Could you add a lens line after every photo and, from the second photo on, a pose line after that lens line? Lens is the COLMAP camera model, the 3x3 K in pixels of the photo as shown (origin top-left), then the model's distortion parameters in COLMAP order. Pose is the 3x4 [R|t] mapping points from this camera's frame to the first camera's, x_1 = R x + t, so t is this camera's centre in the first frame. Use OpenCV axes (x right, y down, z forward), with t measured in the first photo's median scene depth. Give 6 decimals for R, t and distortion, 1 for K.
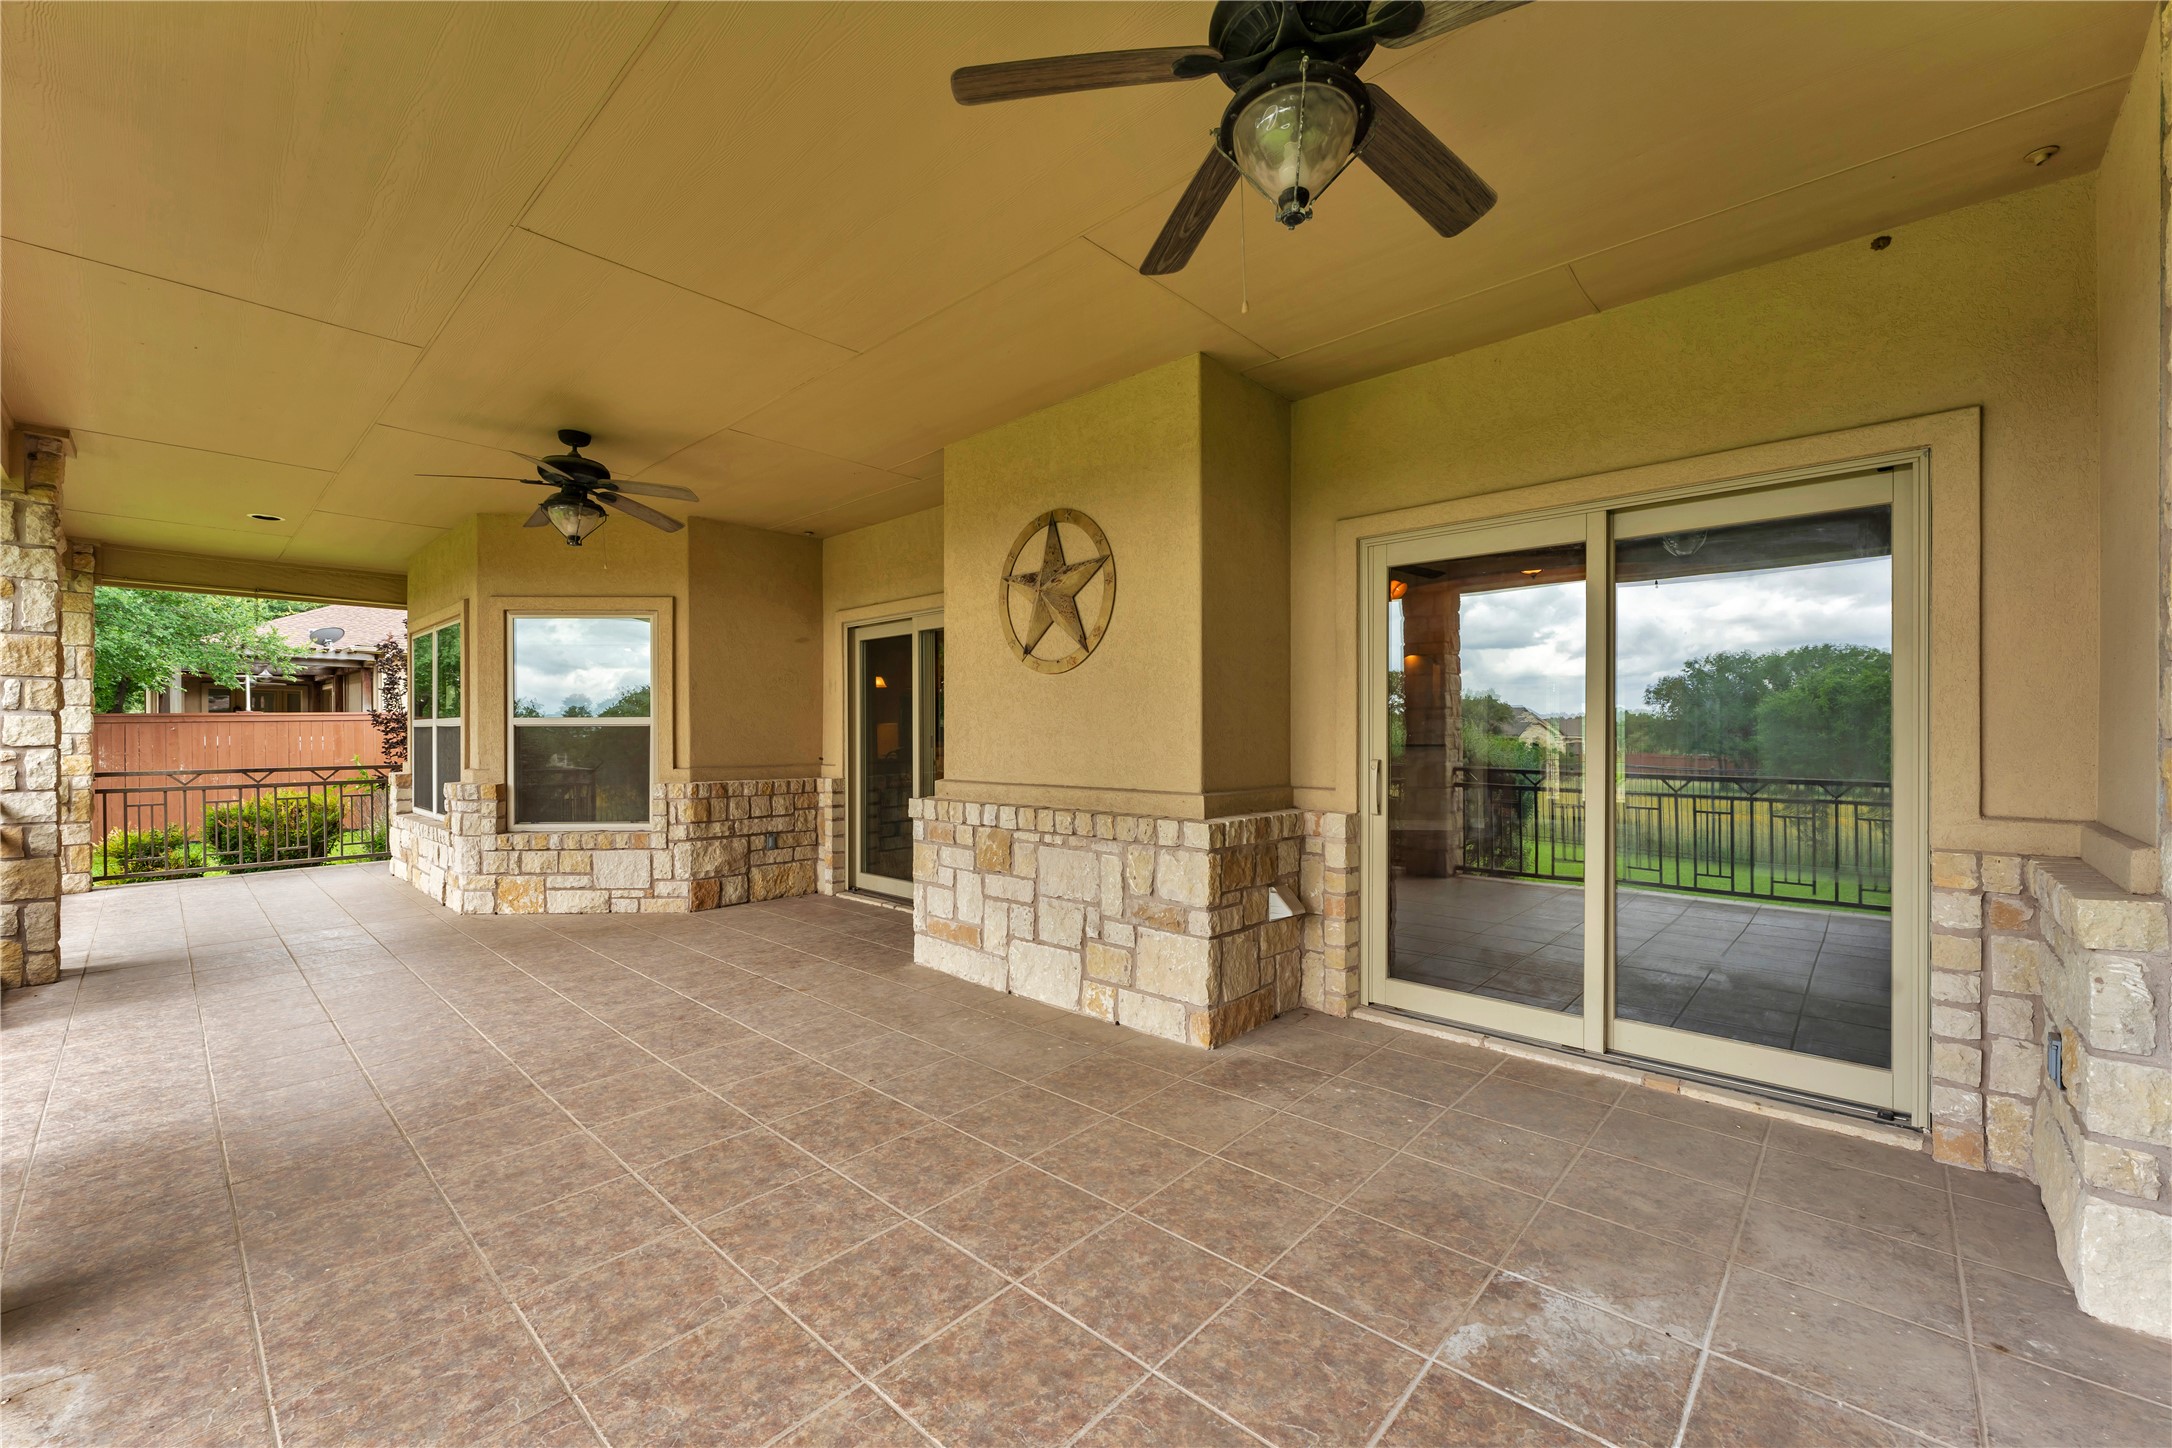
lens RADIAL K [[861.9, 0, 1092.6], [0, 861.9, 731.2], [0, 0, 1]] dist [0.010326, 0.000085]
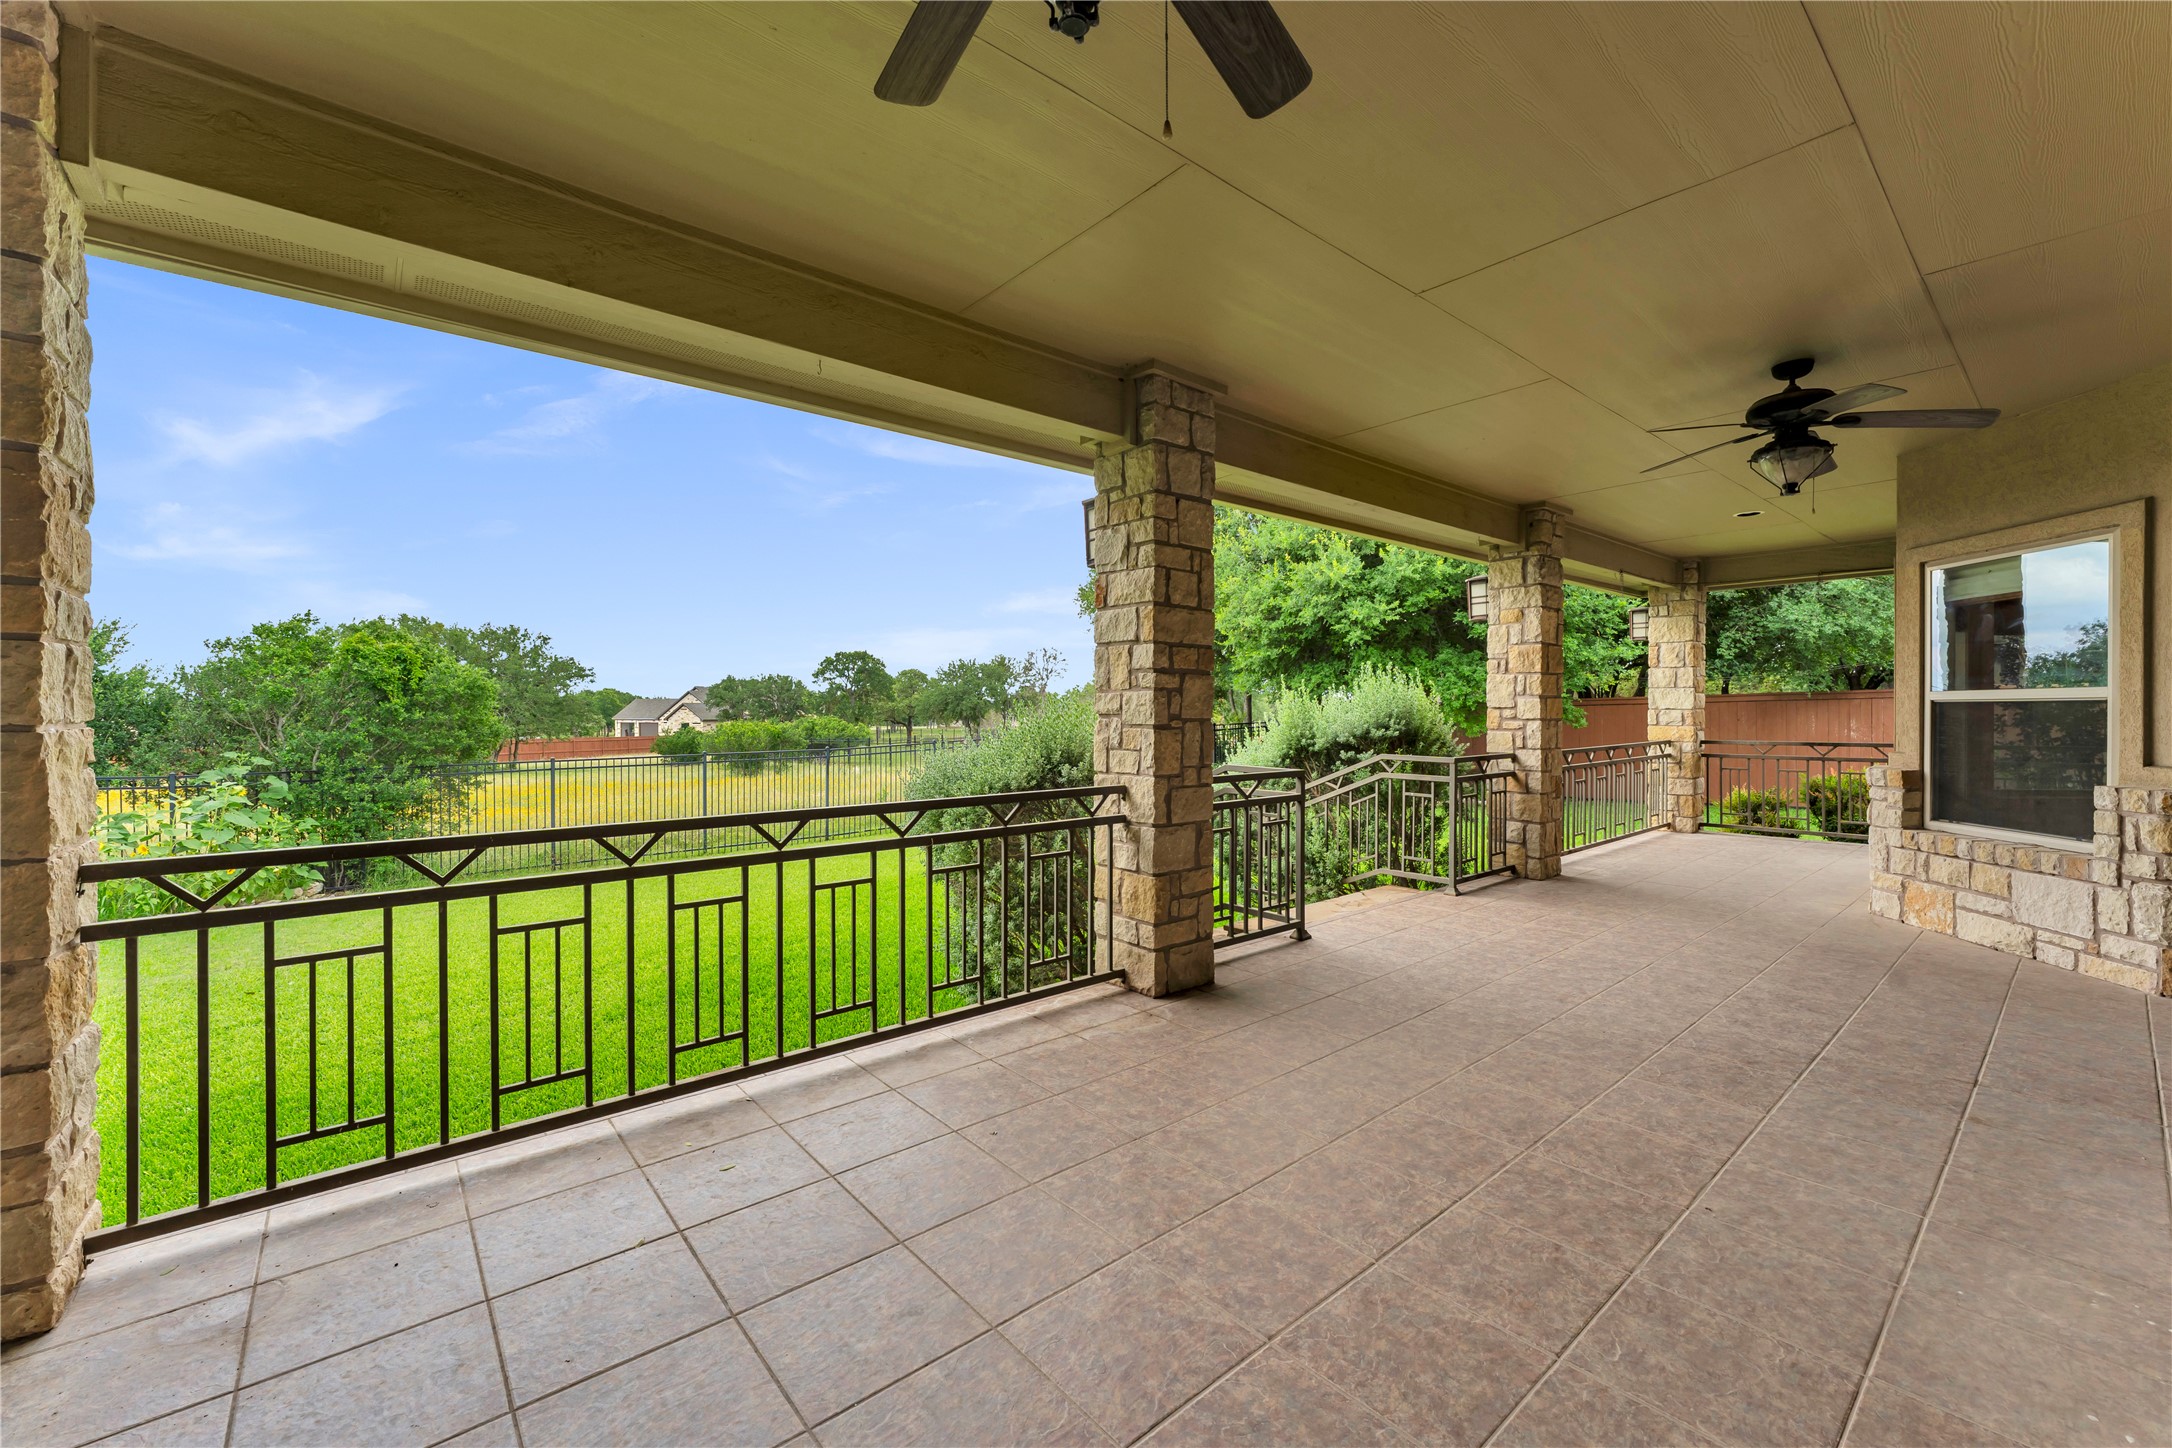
lens RADIAL K [[883.5, 0, 1086.0], [0, 883.5, 724.0], [0, 0, 1]] dist [0.004379, 0.000214]
pose [[-0.127645, 0.017637, -0.991663, 0.367643], [0.005698, 0.999838, 0.017048, -0.004876], [0.991803, -0.003475, -0.127725, 0.417456]]
